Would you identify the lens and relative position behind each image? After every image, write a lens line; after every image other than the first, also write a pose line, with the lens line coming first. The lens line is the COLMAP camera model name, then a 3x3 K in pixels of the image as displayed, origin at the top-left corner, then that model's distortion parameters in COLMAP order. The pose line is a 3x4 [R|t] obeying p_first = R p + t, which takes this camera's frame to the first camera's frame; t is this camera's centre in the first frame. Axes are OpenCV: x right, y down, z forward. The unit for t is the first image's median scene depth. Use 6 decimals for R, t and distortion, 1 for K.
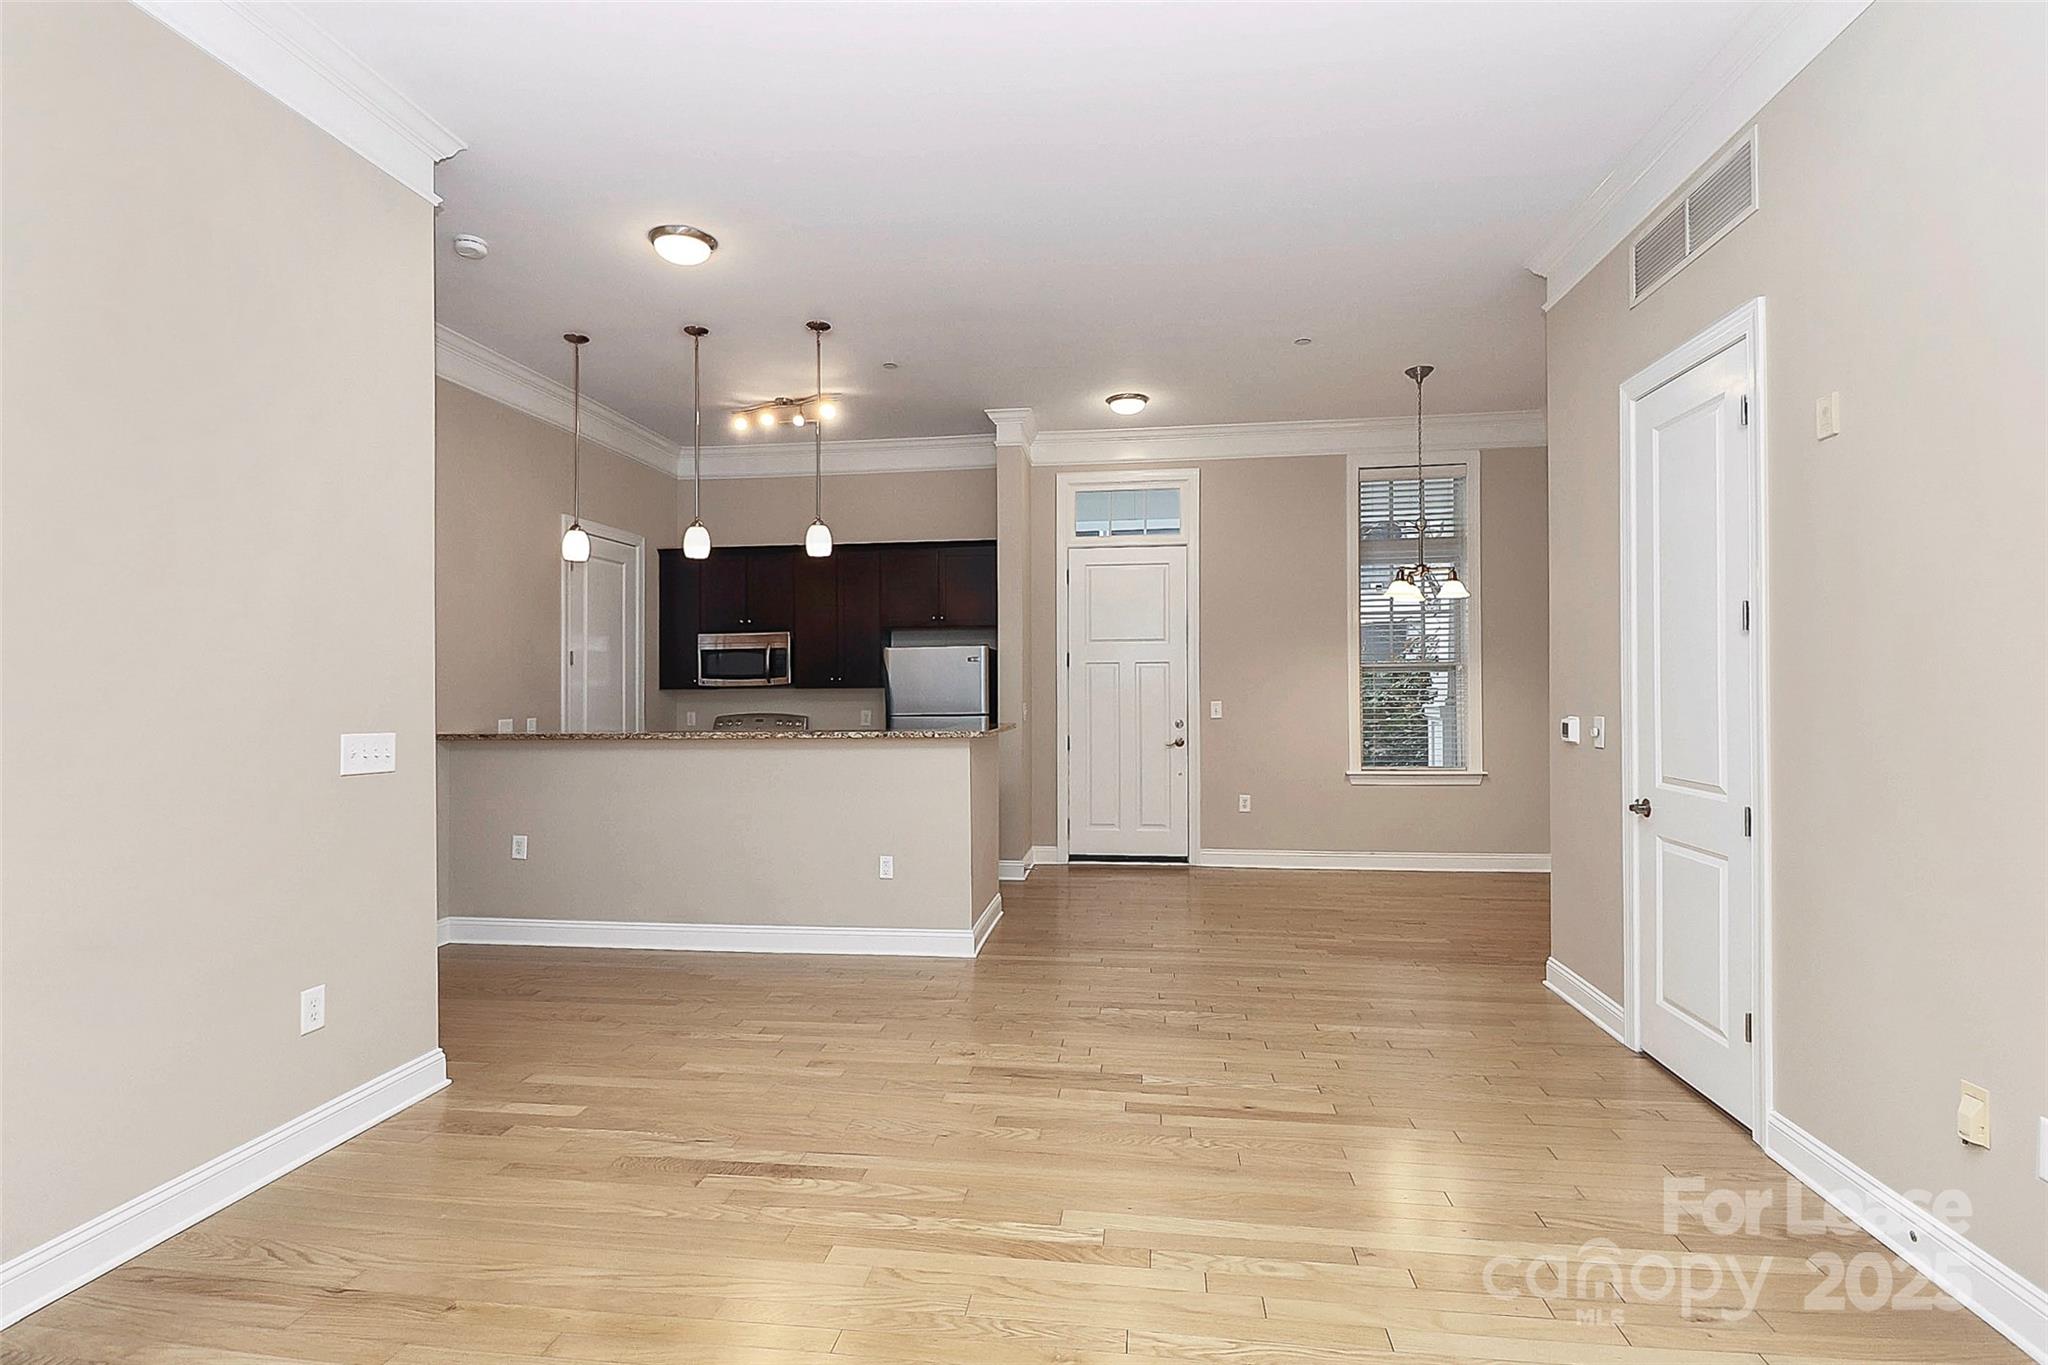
lens RADIAL K [[983.5, 0, 1024.0], [0, 983.5, 682.5], [0, 0, 1]] dist [-0.001061, -0.000392]
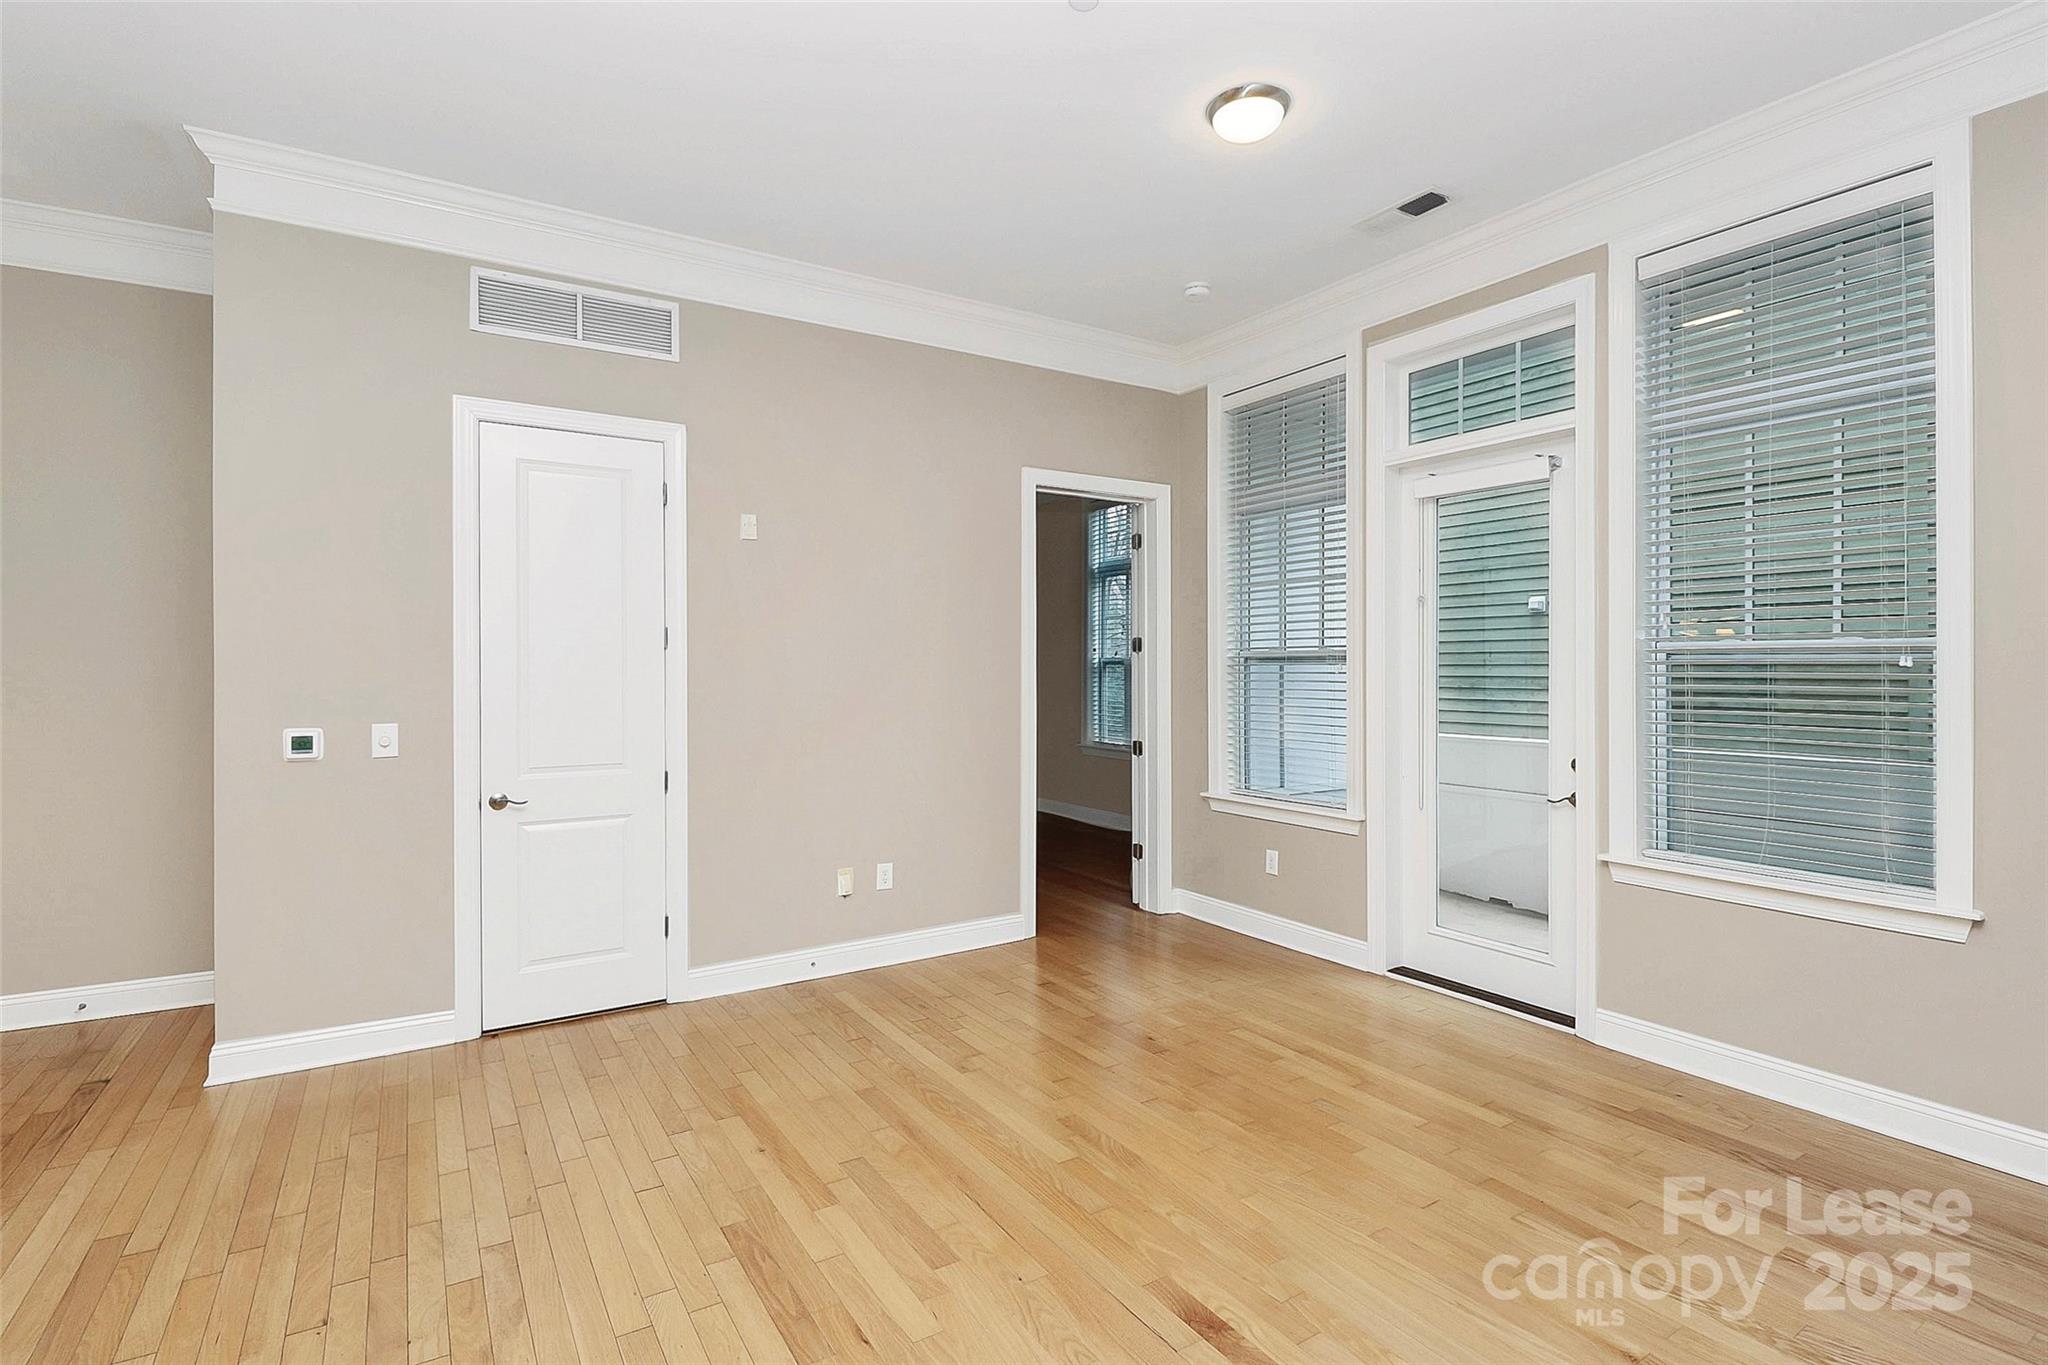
lens RADIAL K [[969.2, 0, 1030.5], [0, 969.2, 677.6], [0, 0, 1]] dist [0.003226, -0.014616]
pose [[-0.642927, -0.003116, 0.765921, -0.595675], [0.003874, 0.999966, 0.007319, -0.016465], [-0.765918, 0.007673, -0.642893, 1.316754]]
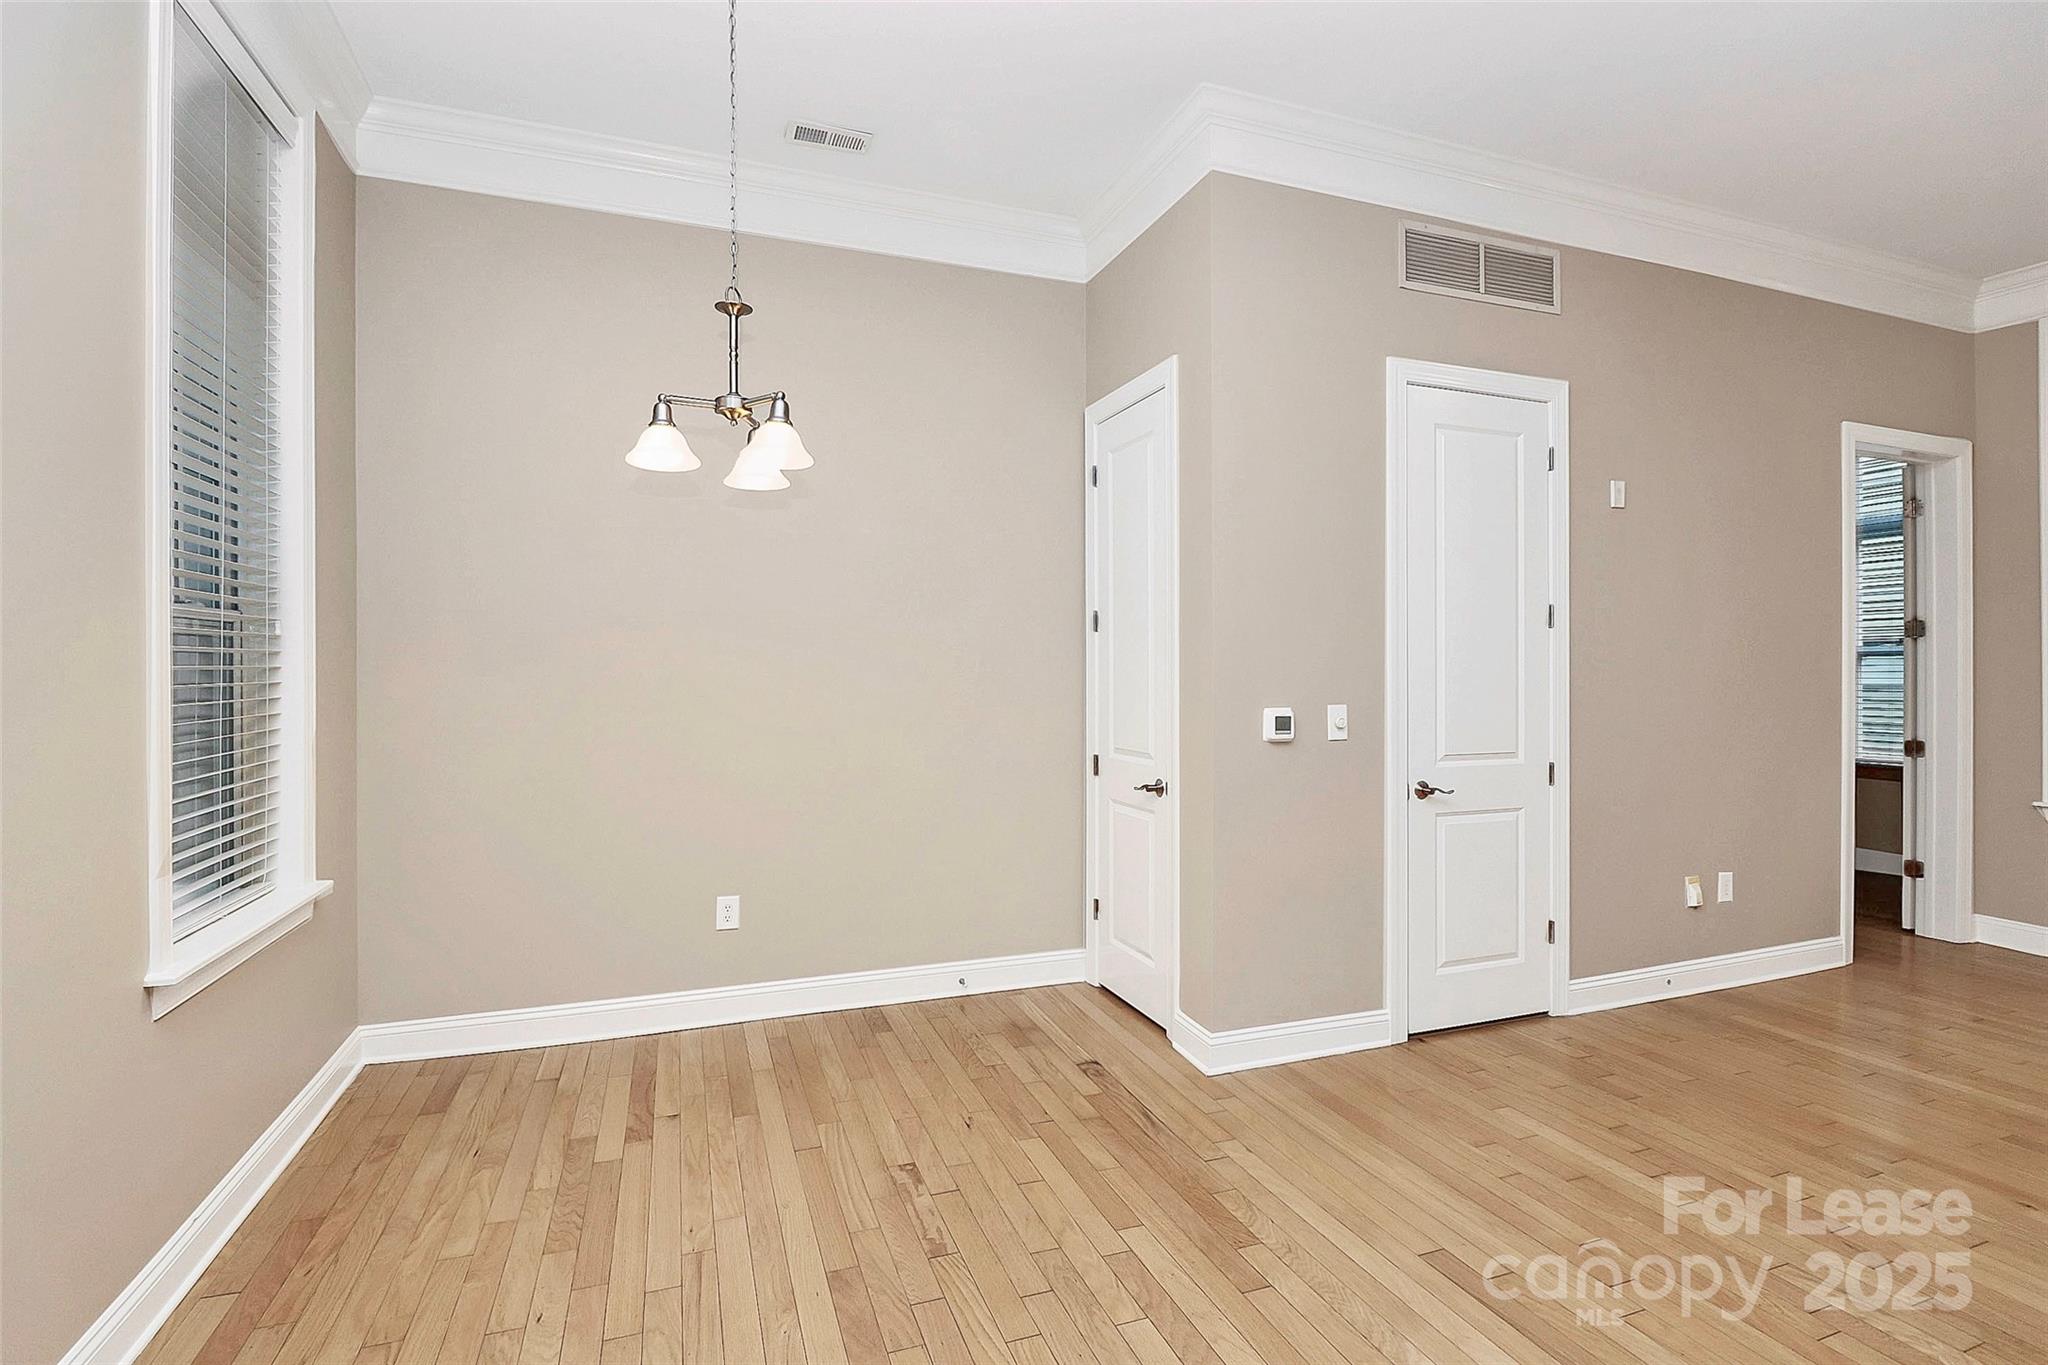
lens RADIAL K [[969.2, 0, 1030.5], [0, 969.2, 677.6], [0, 0, 1]] dist [0.003226, -0.014616]
pose [[-0.464843, -0.002218, 0.885390, -0.072948], [0.001218, 0.999994, 0.003145, 0.007689], [-0.885392, 0.002541, -0.464838, 1.932137]]
